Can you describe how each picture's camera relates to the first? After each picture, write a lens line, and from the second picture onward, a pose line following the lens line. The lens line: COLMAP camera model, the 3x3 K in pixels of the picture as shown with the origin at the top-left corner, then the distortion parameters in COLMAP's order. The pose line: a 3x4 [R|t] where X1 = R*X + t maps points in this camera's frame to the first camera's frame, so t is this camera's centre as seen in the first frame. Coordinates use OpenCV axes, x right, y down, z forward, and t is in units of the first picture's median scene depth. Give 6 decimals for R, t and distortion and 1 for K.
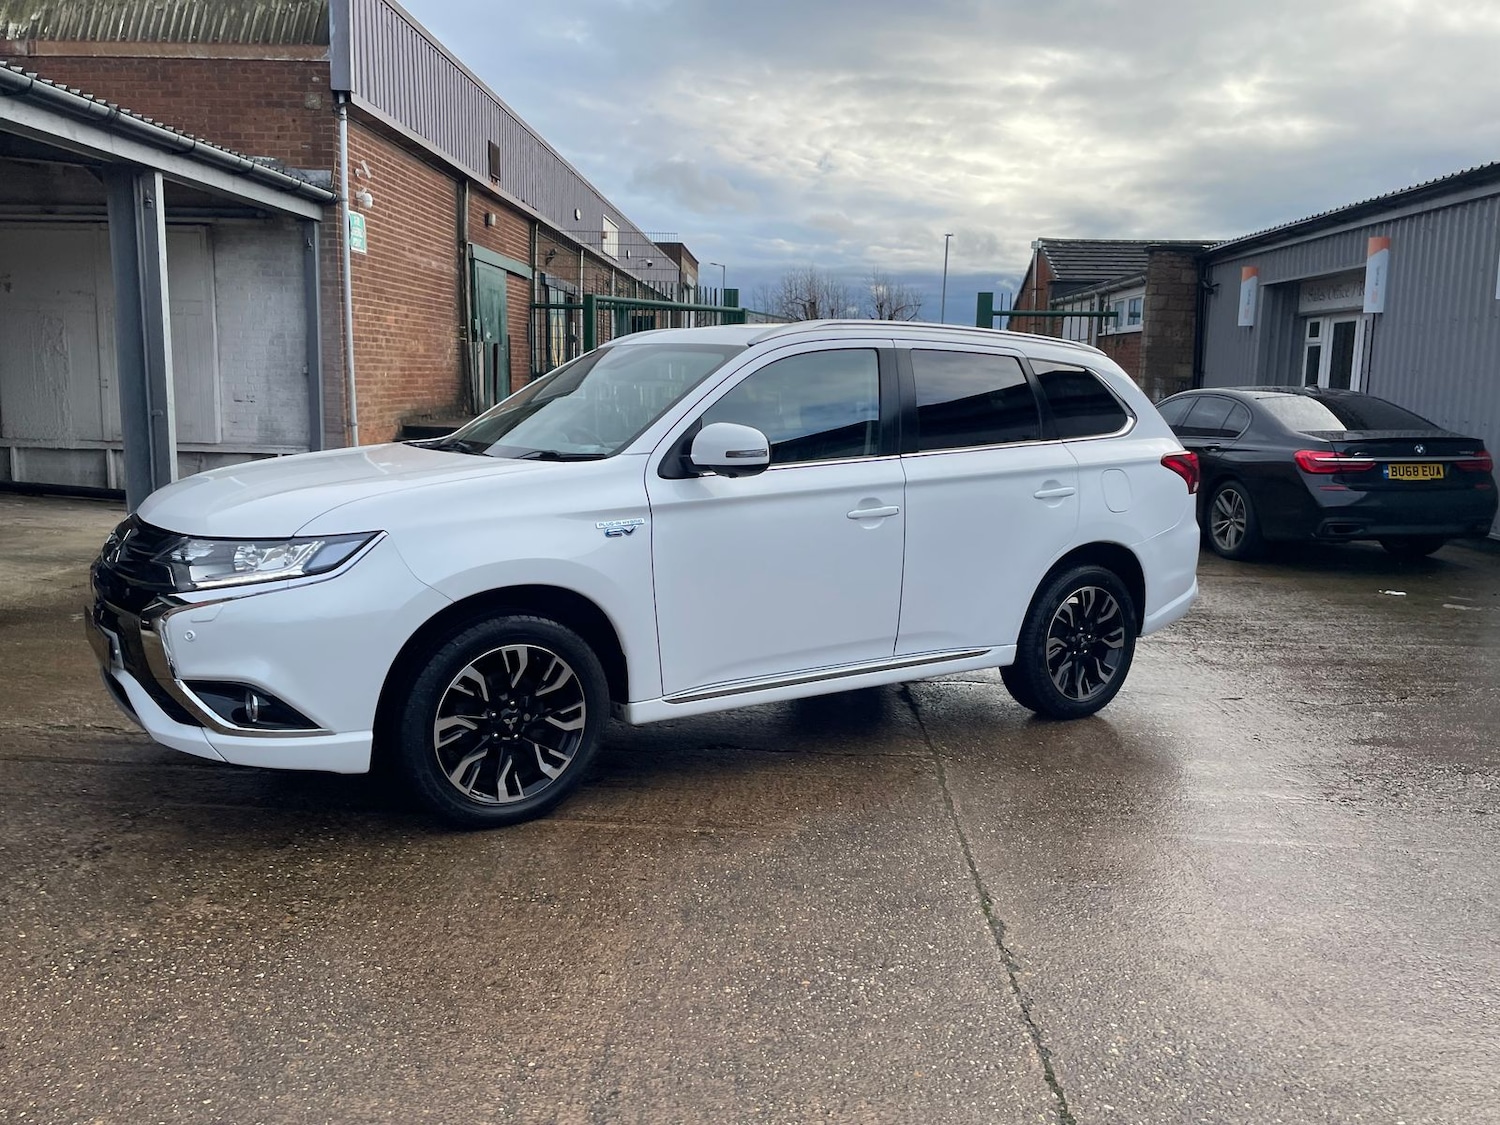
lens RADIAL K [[1216.7, 0, 762.2], [0, 1216.7, 552.8], [0, 0, 1]] dist [0.092795, -0.122395]
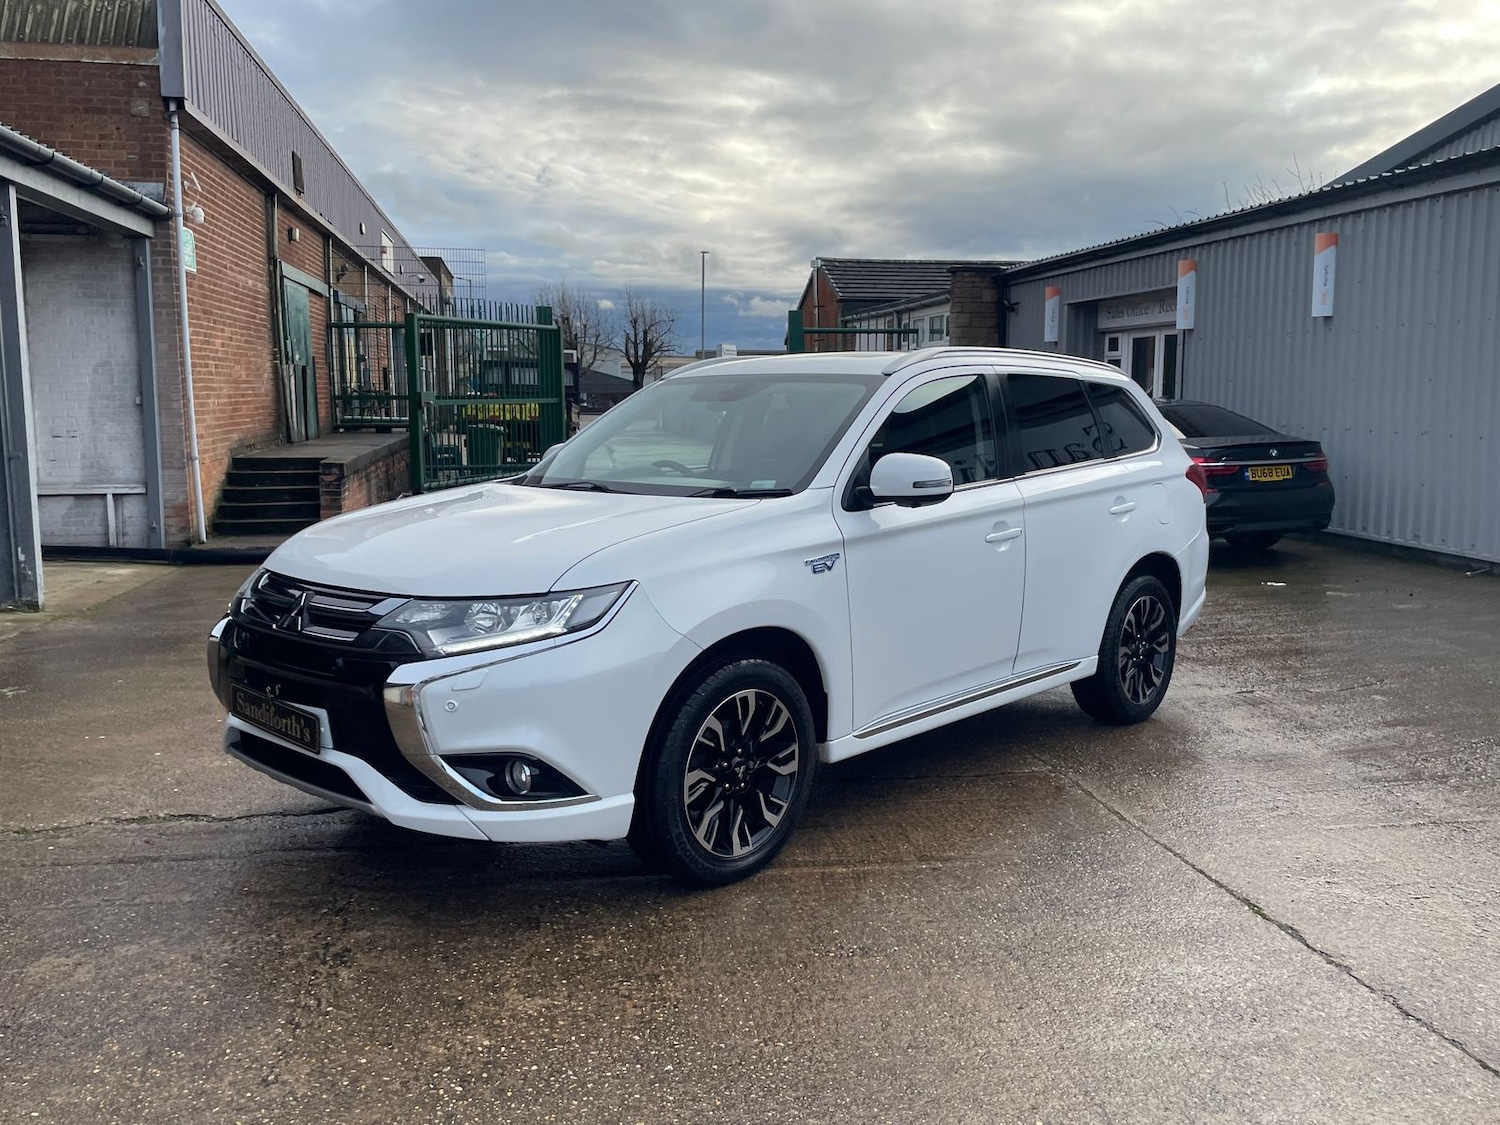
lens RADIAL K [[1217.2, 0, 763.3], [0, 1217.2, 539.4], [0, 0, 1]] dist [0.089665, -0.115052]
pose [[0.976613, -0.044762, 0.210295, -0.146427], [0.049340, 0.998645, -0.016567, -0.010365], [-0.209268, 0.026555, 0.977498, 0.019339]]
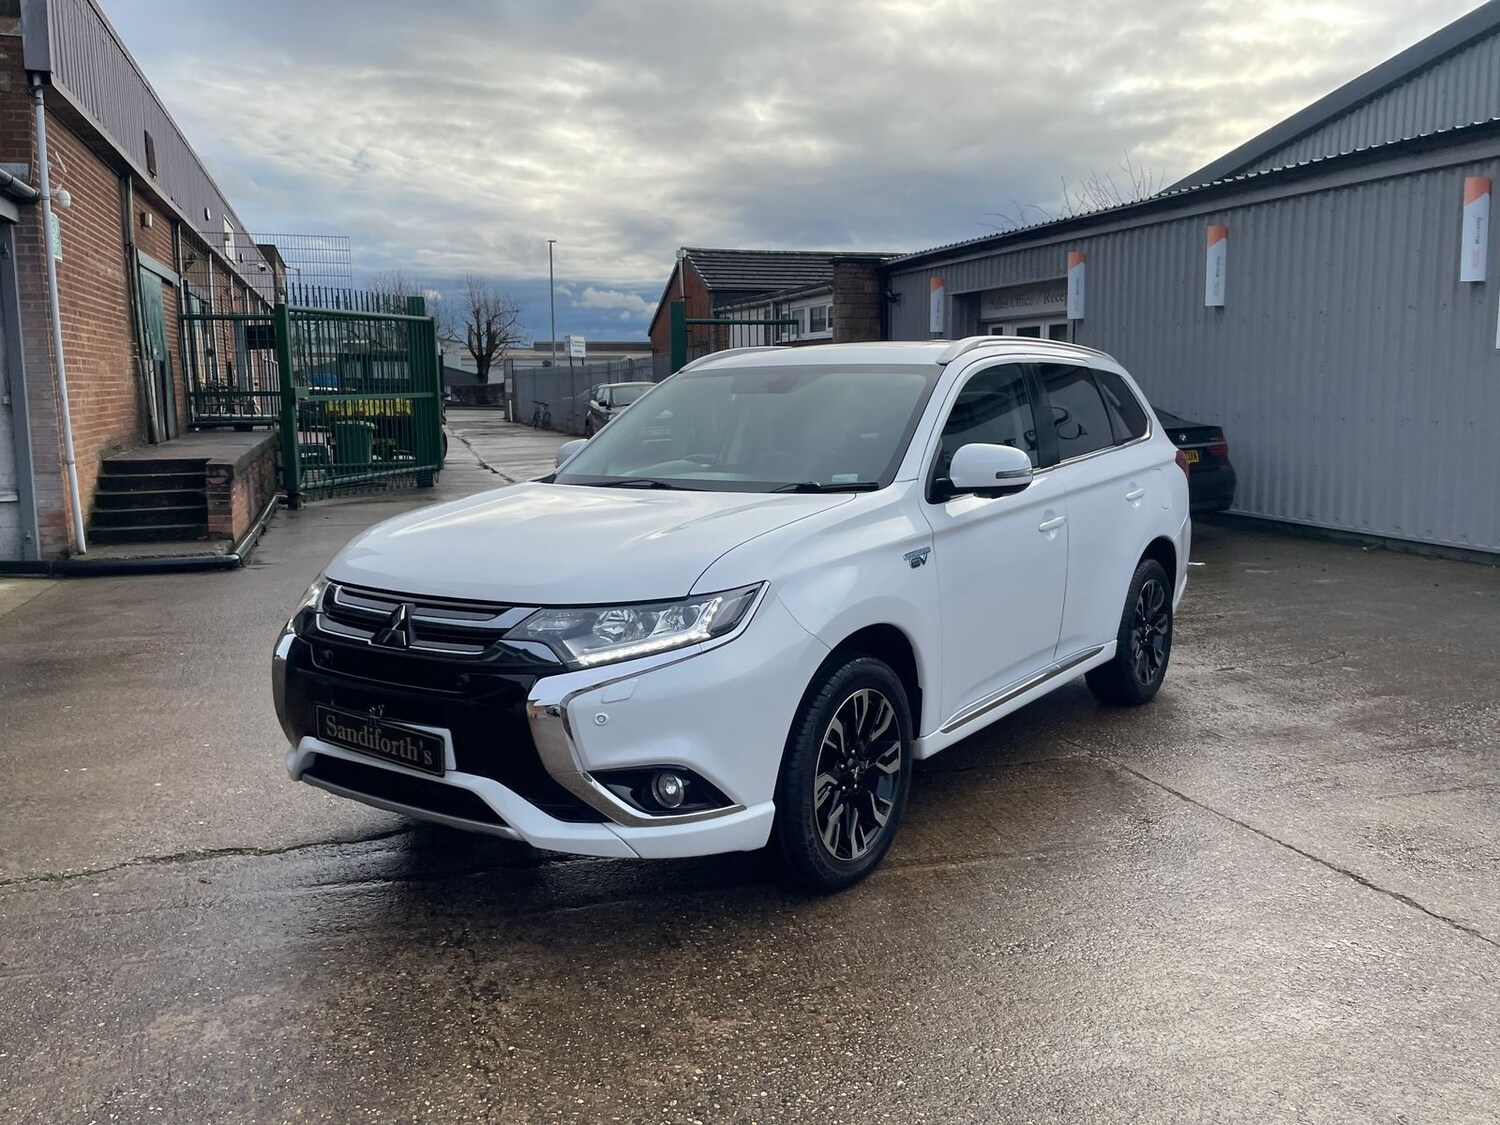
lens RADIAL K [[1217.2, 0, 762.4], [0, 1217.2, 551.5], [0, 0, 1]] dist [0.089665, -0.115052]
pose [[0.940208, -0.075347, 0.332163, -0.219461], [0.077077, 0.996993, 0.007983, -0.016915], [-0.331766, 0.018096, 0.943188, 0.050950]]
